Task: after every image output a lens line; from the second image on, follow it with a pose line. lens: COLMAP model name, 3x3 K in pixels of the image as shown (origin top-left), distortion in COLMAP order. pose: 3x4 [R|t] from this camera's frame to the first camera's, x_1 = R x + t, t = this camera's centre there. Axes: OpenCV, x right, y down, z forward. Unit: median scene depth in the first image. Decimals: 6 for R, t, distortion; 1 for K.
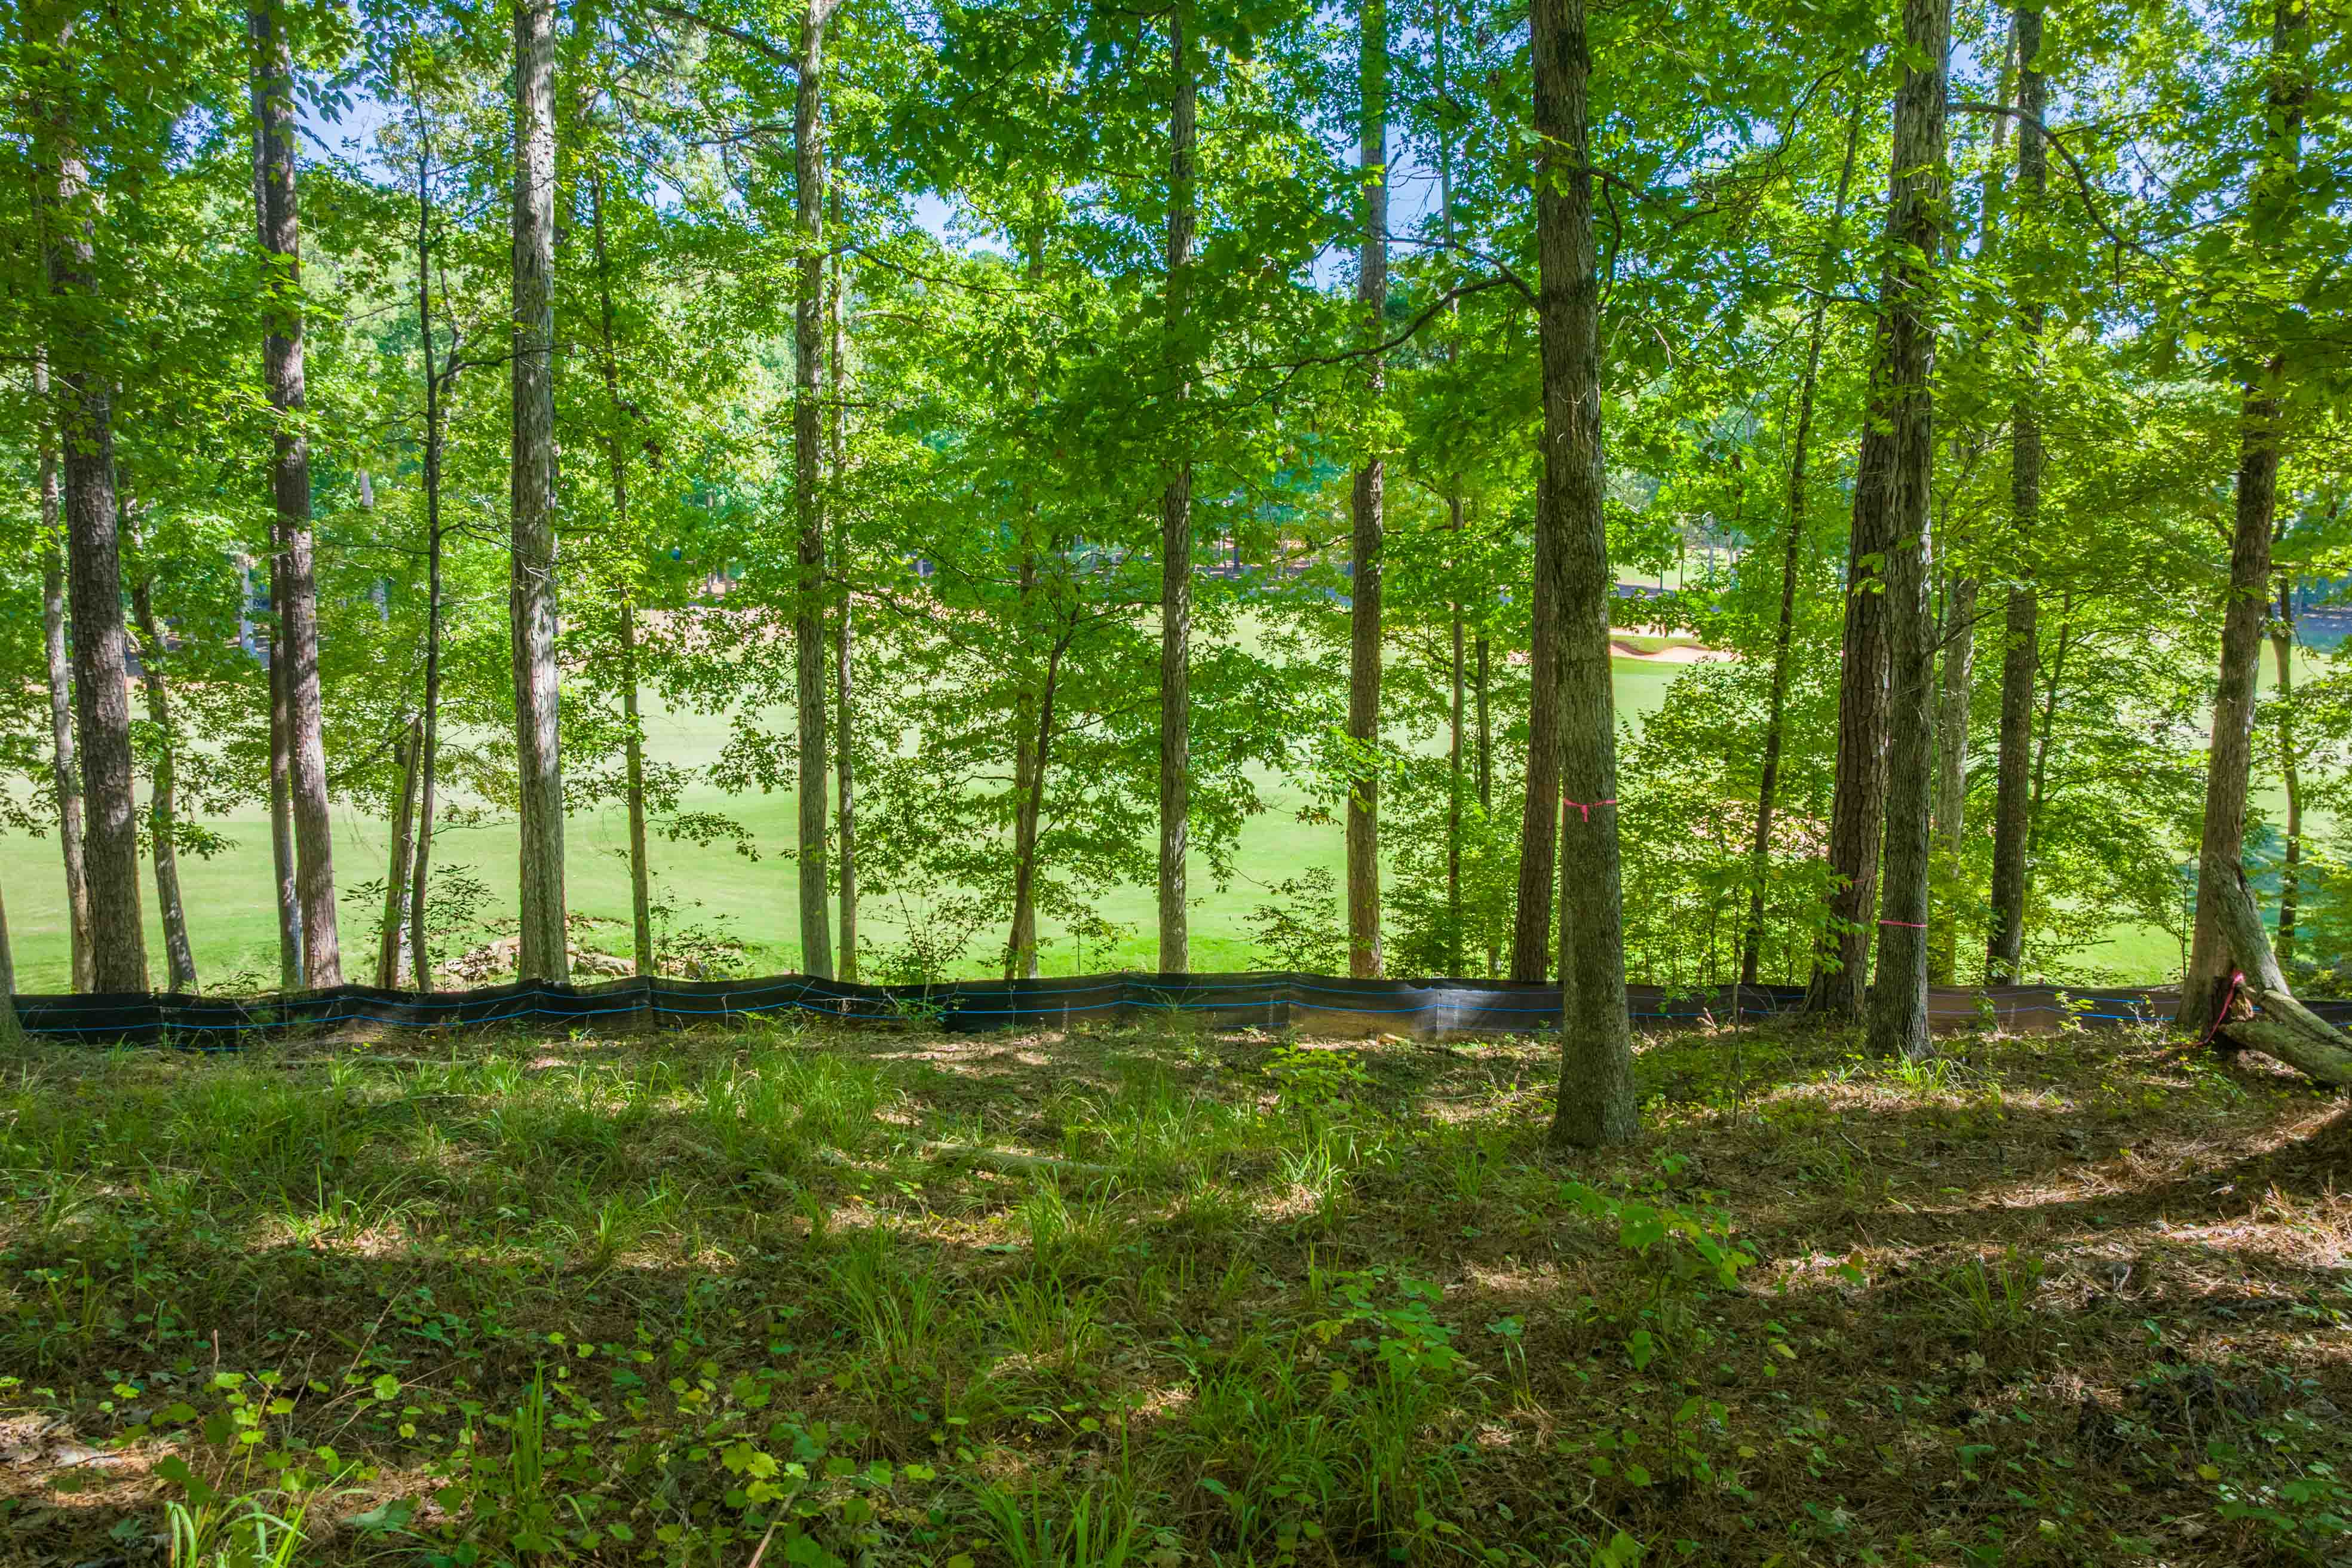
lens RADIAL K [[1743.0, 0, 1176.0], [0, 1743.0, 784.0], [0, 0, 1]] dist [-0.003855, -0.032678]
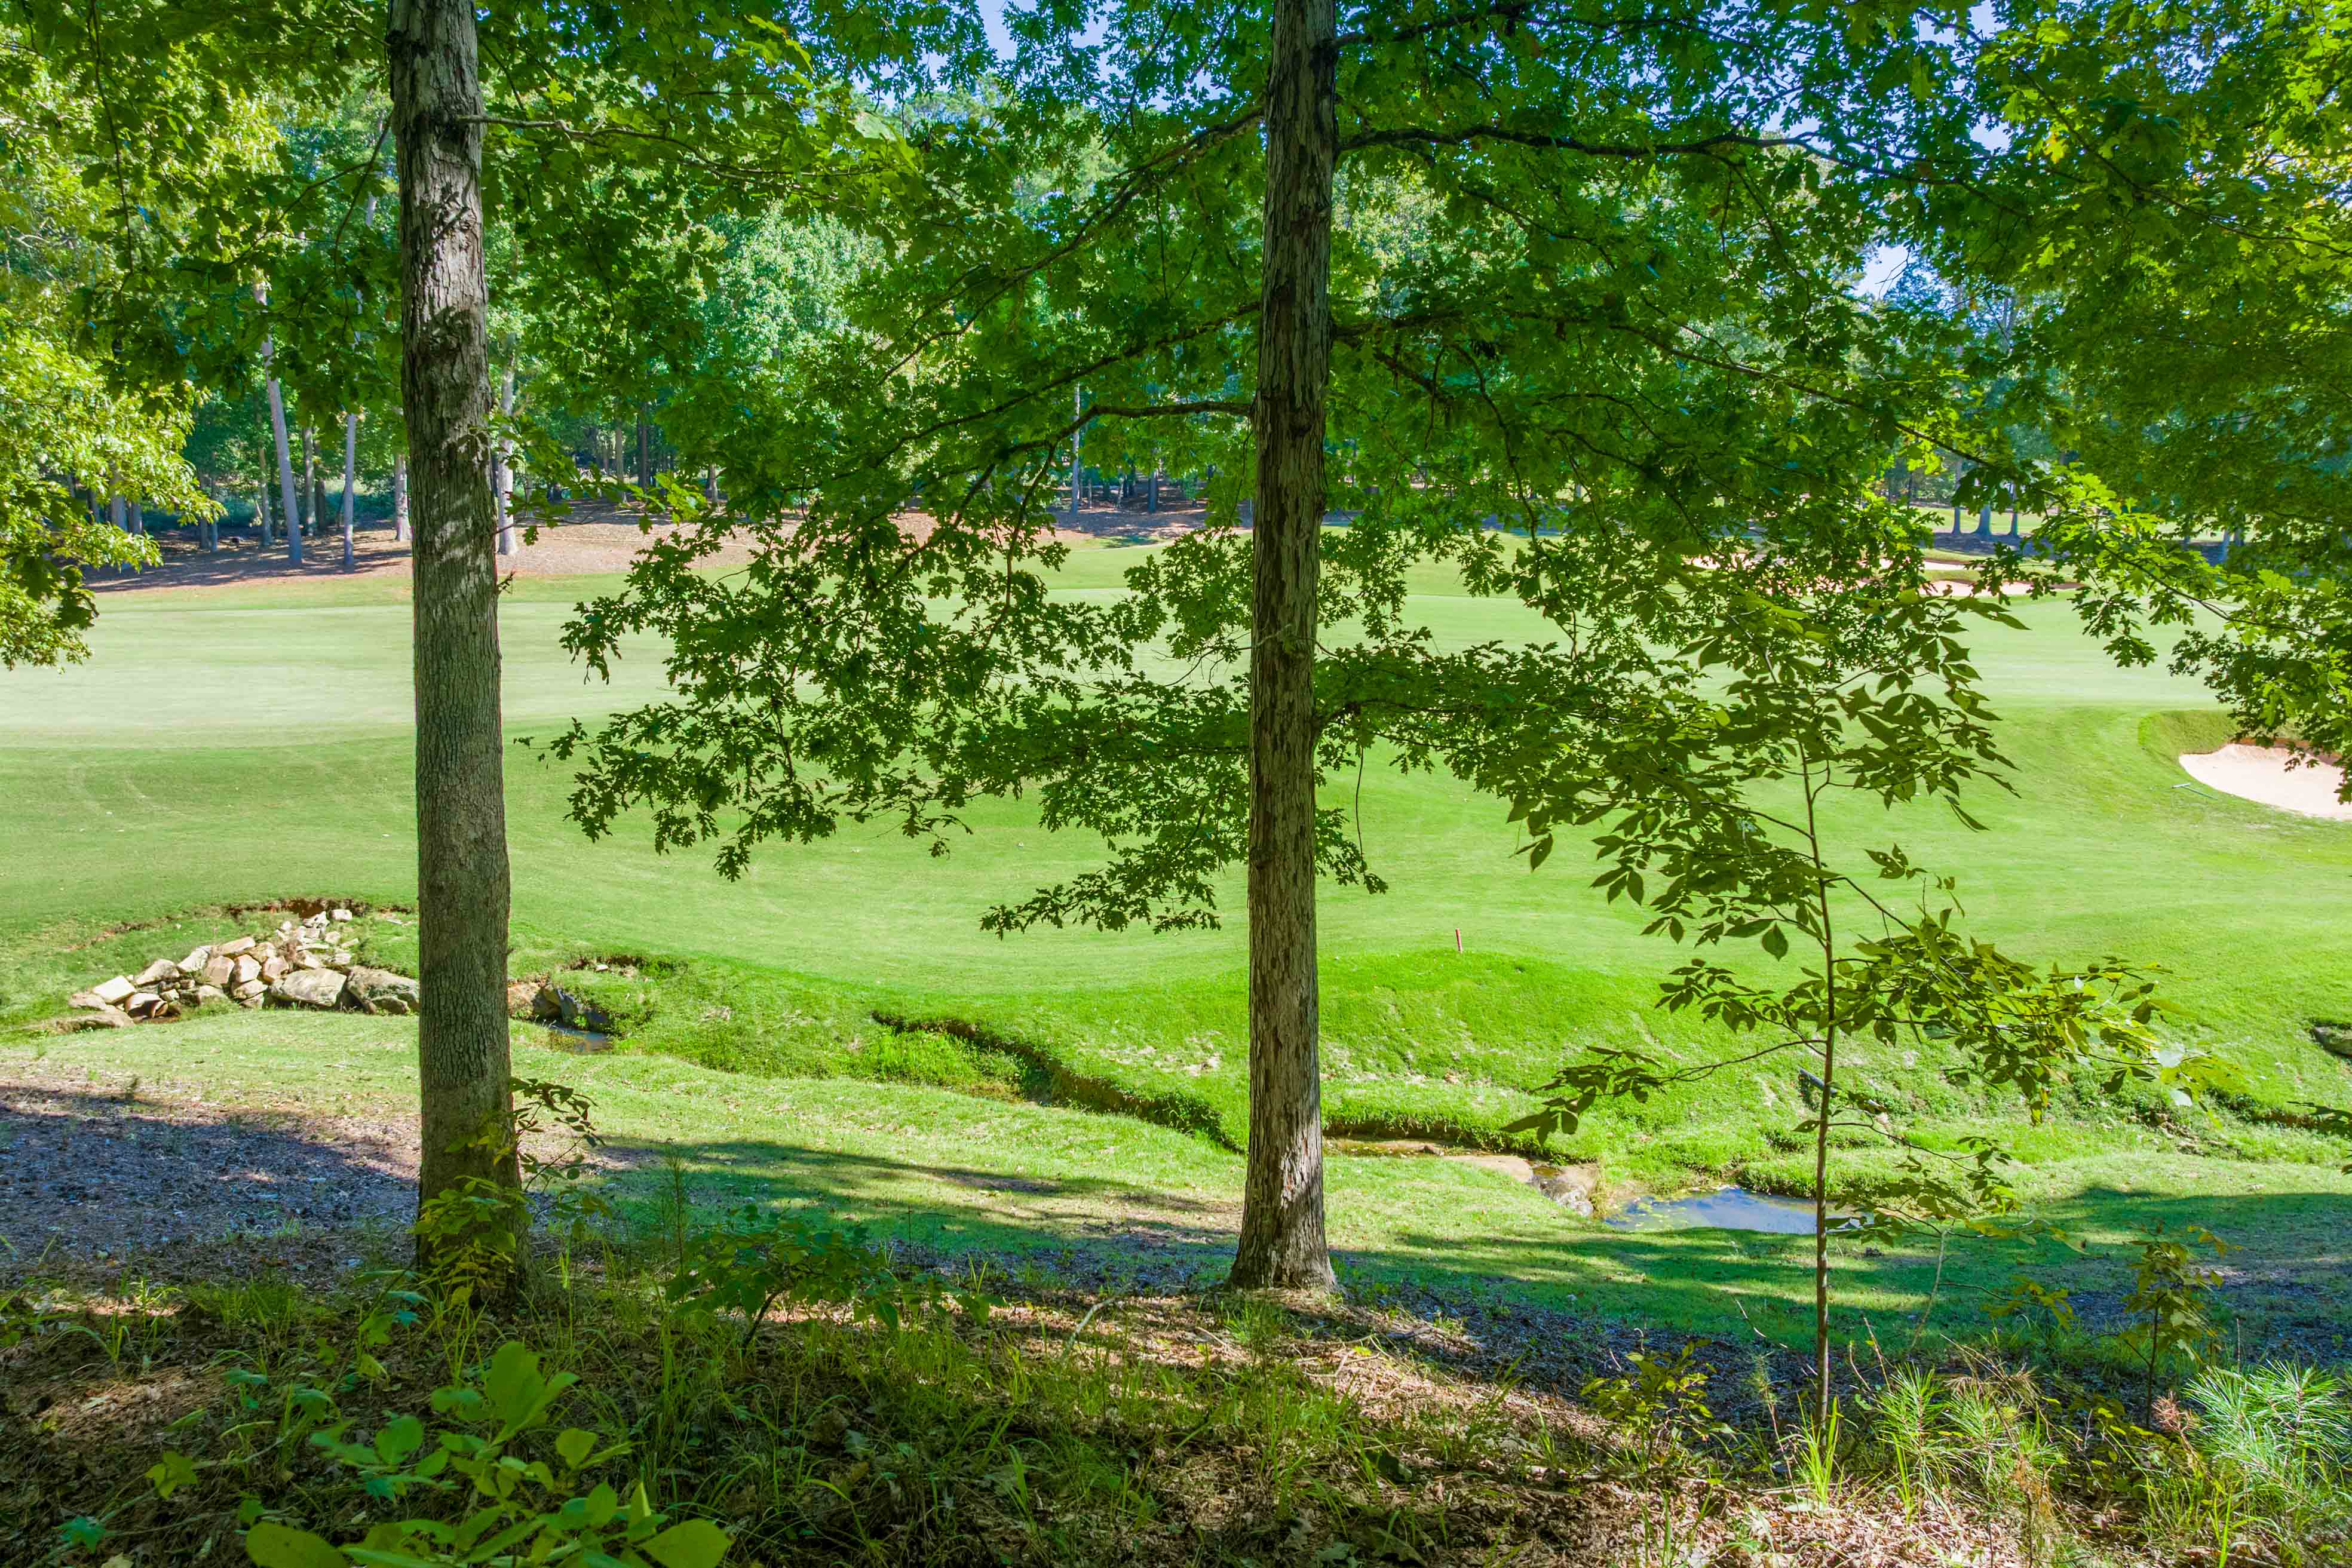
lens RADIAL K [[1743.0, 0, 1176.0], [0, 1743.0, 784.0], [0, 0, 1]] dist [-0.003855, -0.032678]
pose [[0.998482, 0.010553, -0.054061, -0.093010], [-0.010402, 0.999941, 0.003073, 0.056787], [0.054090, -0.002506, 0.998533, 0.759249]]
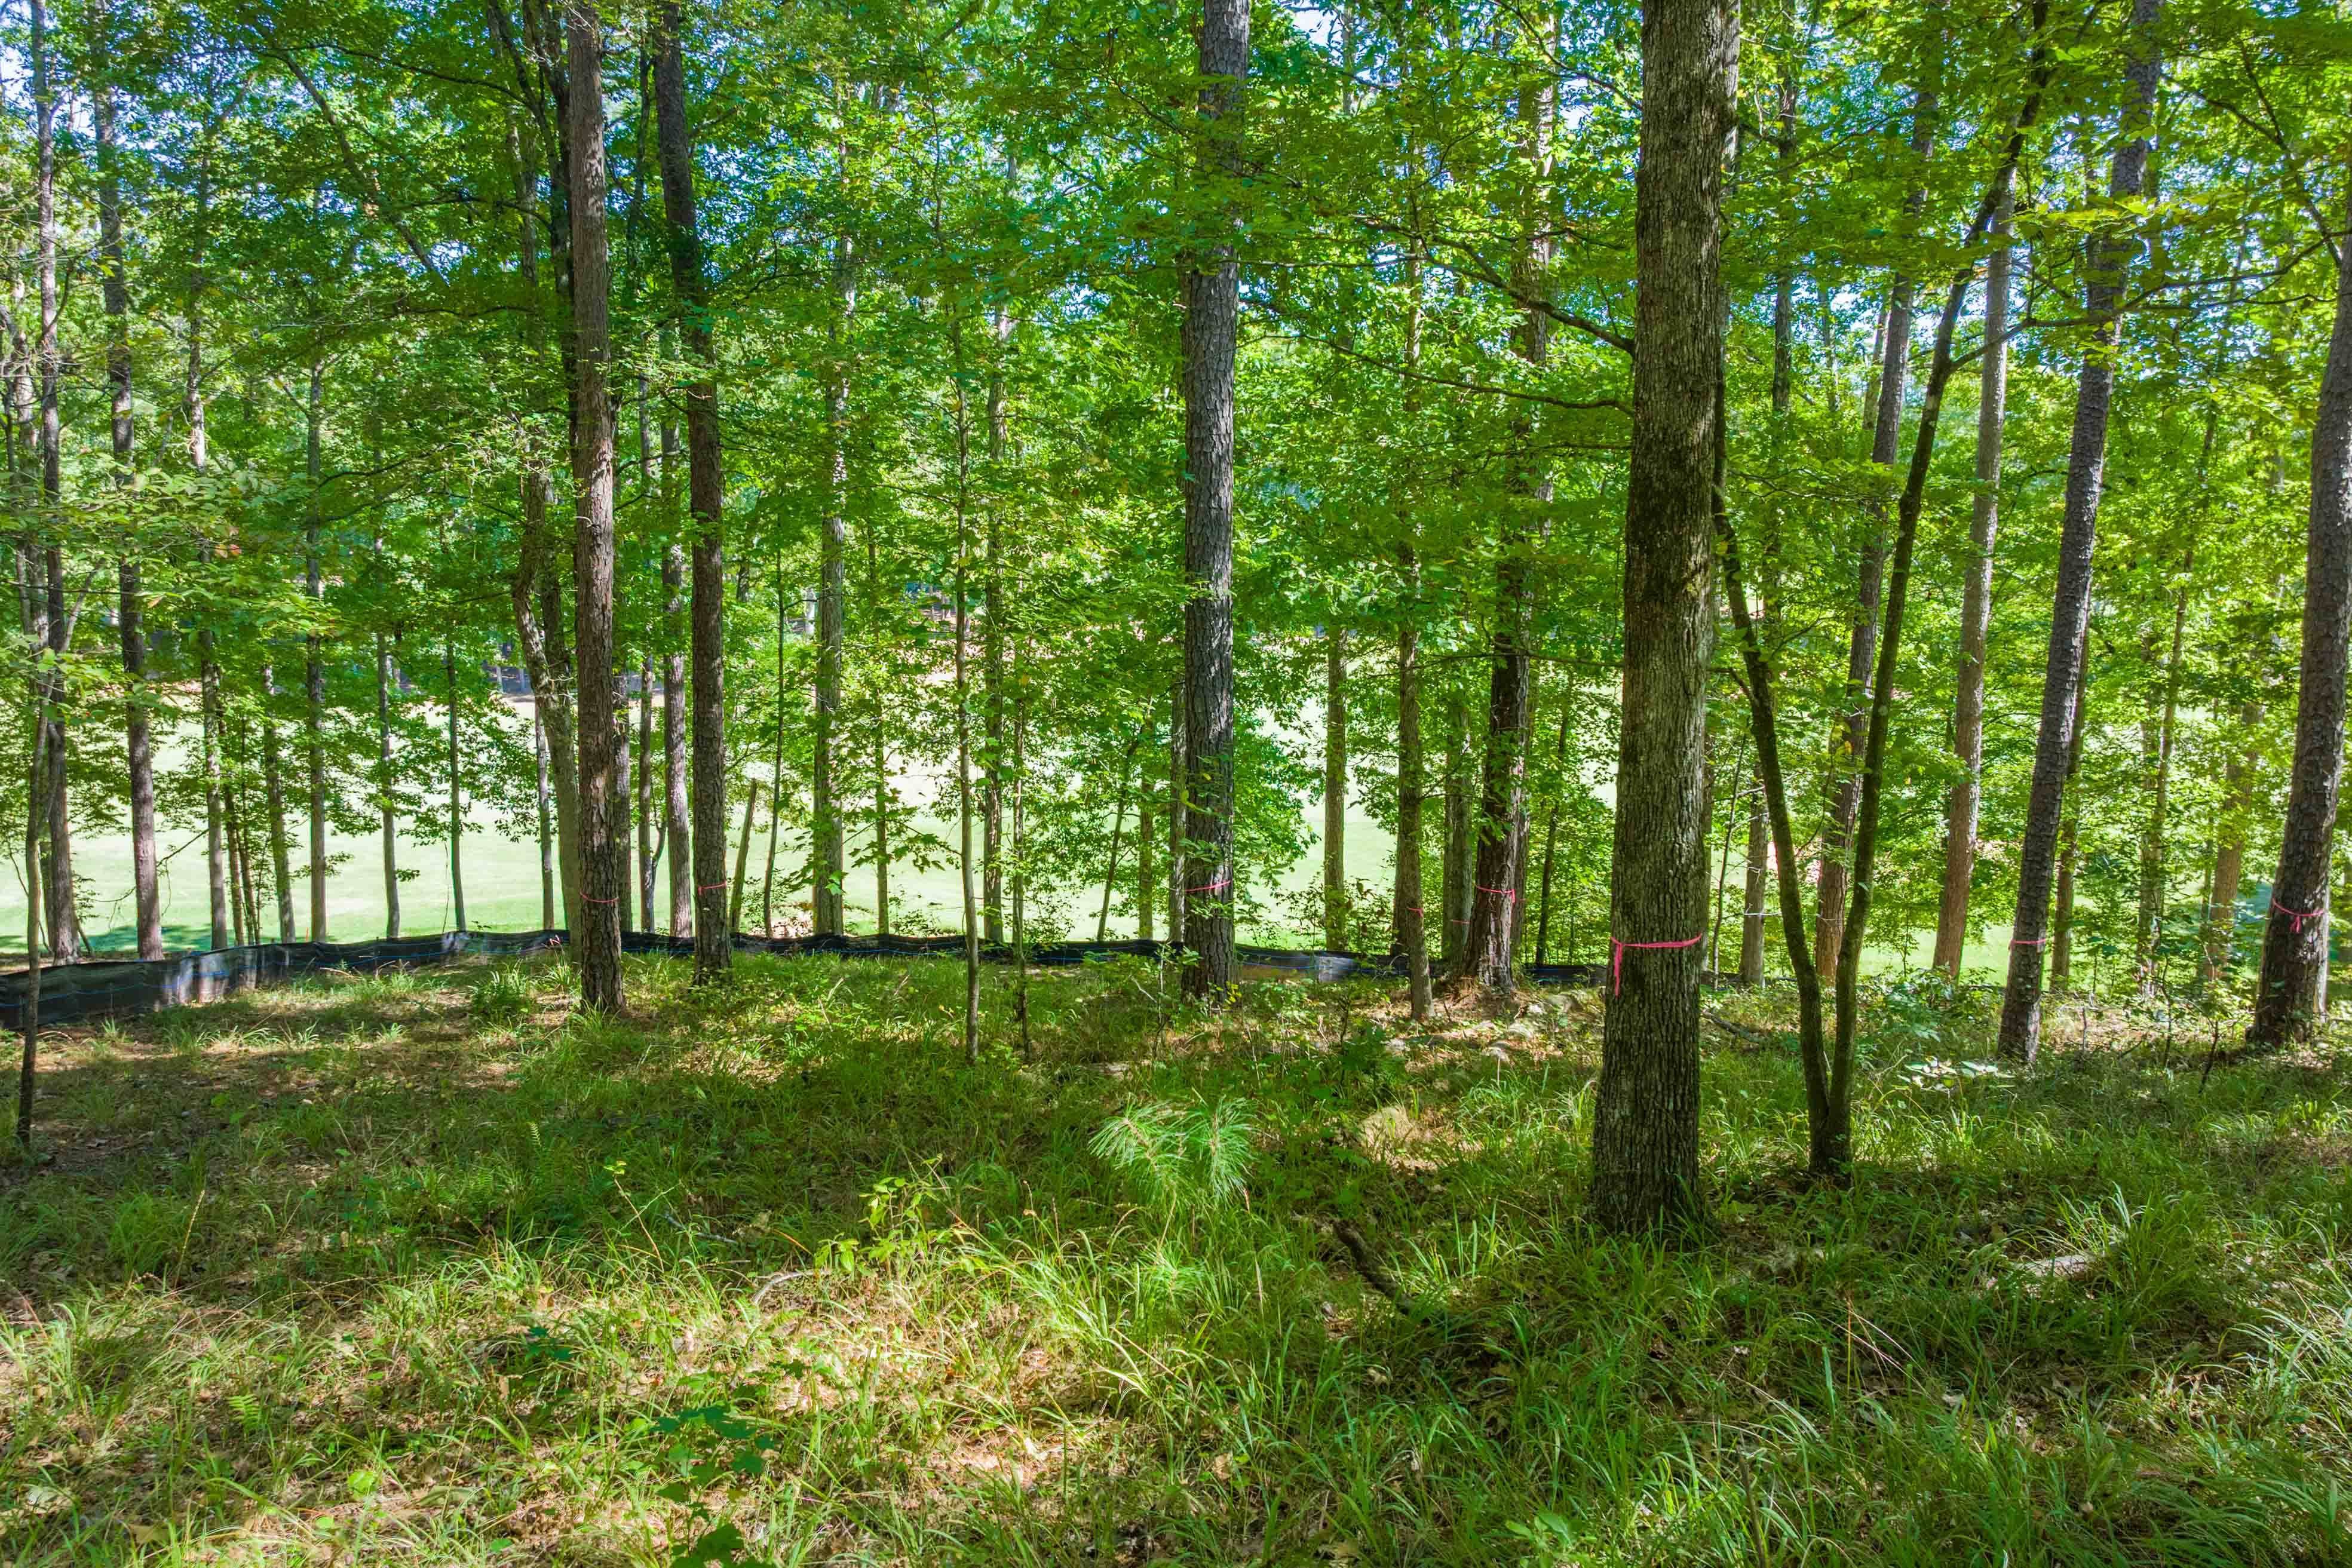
lens RADIAL K [[1743.0, 0, 1176.0], [0, 1743.0, 784.0], [0, 0, 1]] dist [-0.003855, -0.032678]
pose [[0.991257, 0.022688, -0.129980, 0.119899], [-0.023252, 0.999726, -0.002826, -0.025630], [0.129880, 0.005824, 0.991513, -0.401743]]
